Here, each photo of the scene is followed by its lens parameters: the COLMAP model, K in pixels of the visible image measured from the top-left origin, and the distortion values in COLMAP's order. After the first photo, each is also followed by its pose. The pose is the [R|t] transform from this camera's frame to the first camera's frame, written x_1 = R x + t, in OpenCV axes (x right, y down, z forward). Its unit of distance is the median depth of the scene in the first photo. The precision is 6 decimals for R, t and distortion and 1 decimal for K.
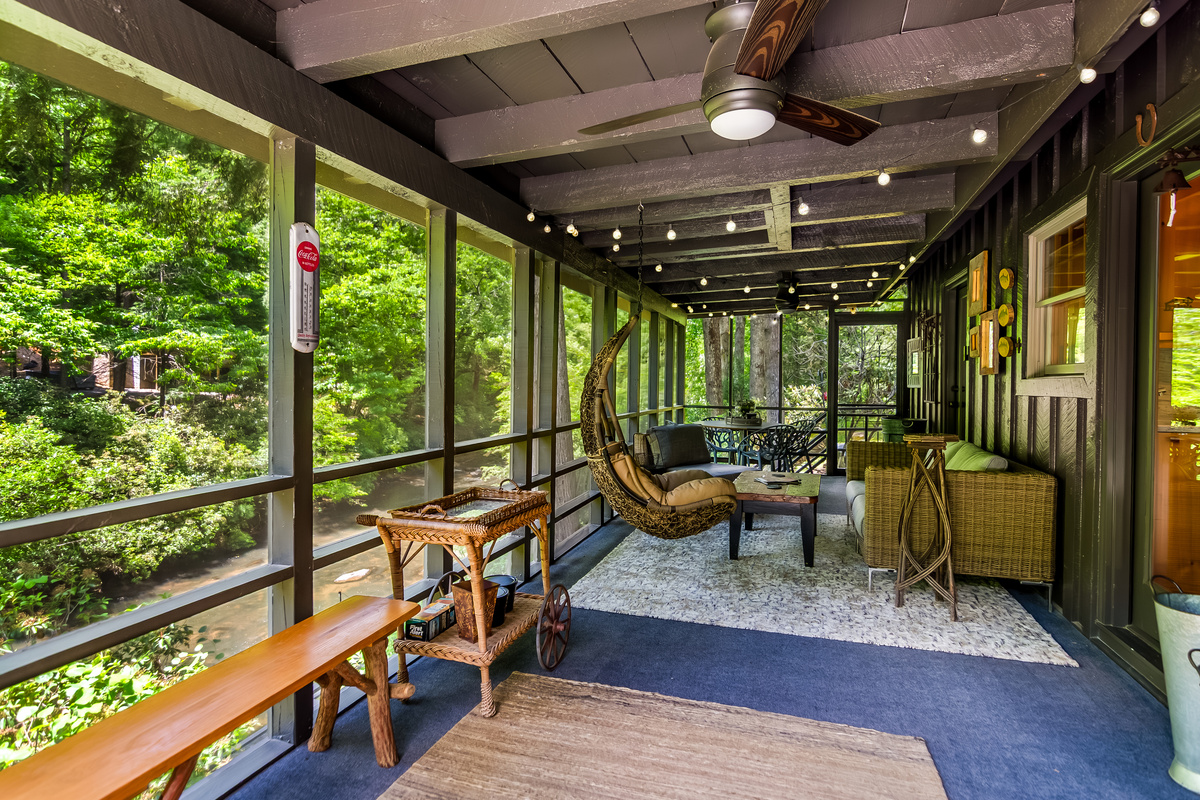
lens RADIAL K [[662.4, 0, 600.0], [0, 662.4, 400.0], [0, 0, 1]] dist [0.000859, -0.000061]
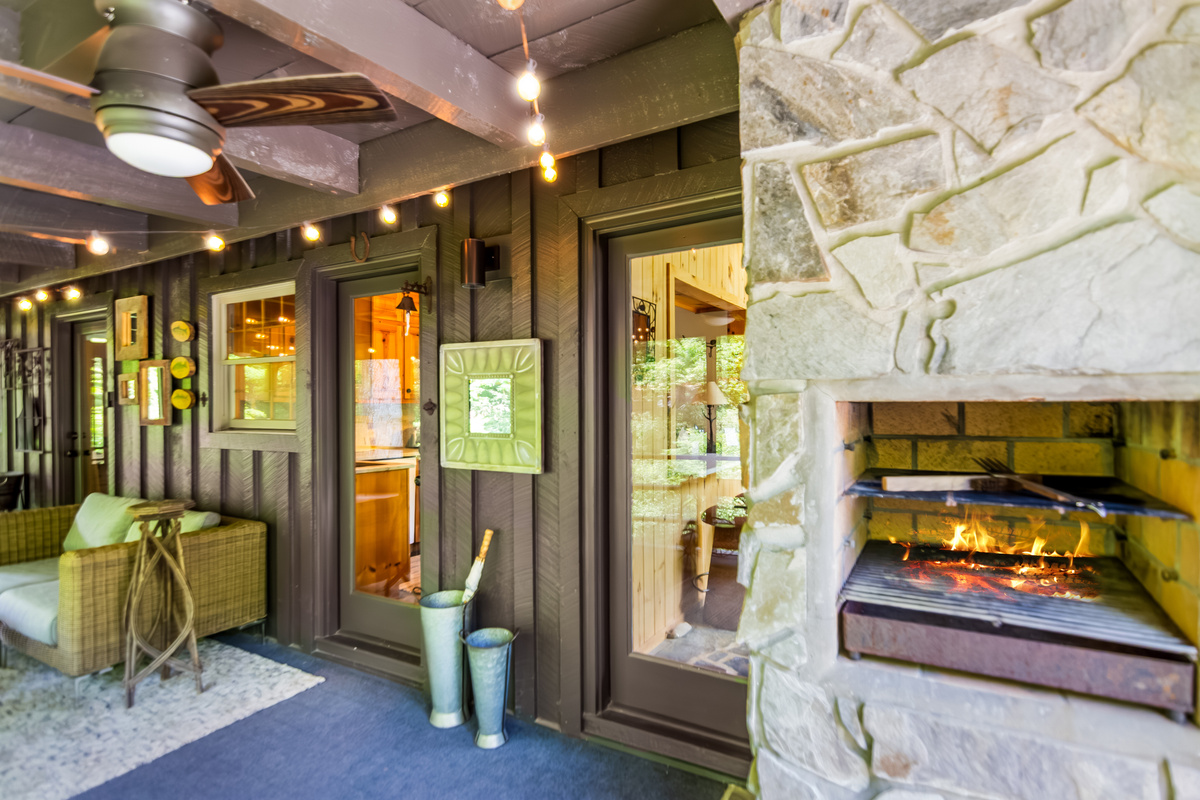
lens RADIAL K [[629.1, 0, 600.0], [0, 629.1, 400.0], [0, 0, 1]] dist [0.000002, 0.001137]
pose [[0.166296, -0.008555, 0.986039, -0.263718], [0.016486, 0.999847, 0.005895, -0.087752], [-0.985938, 0.015275, 0.166411, 0.260250]]
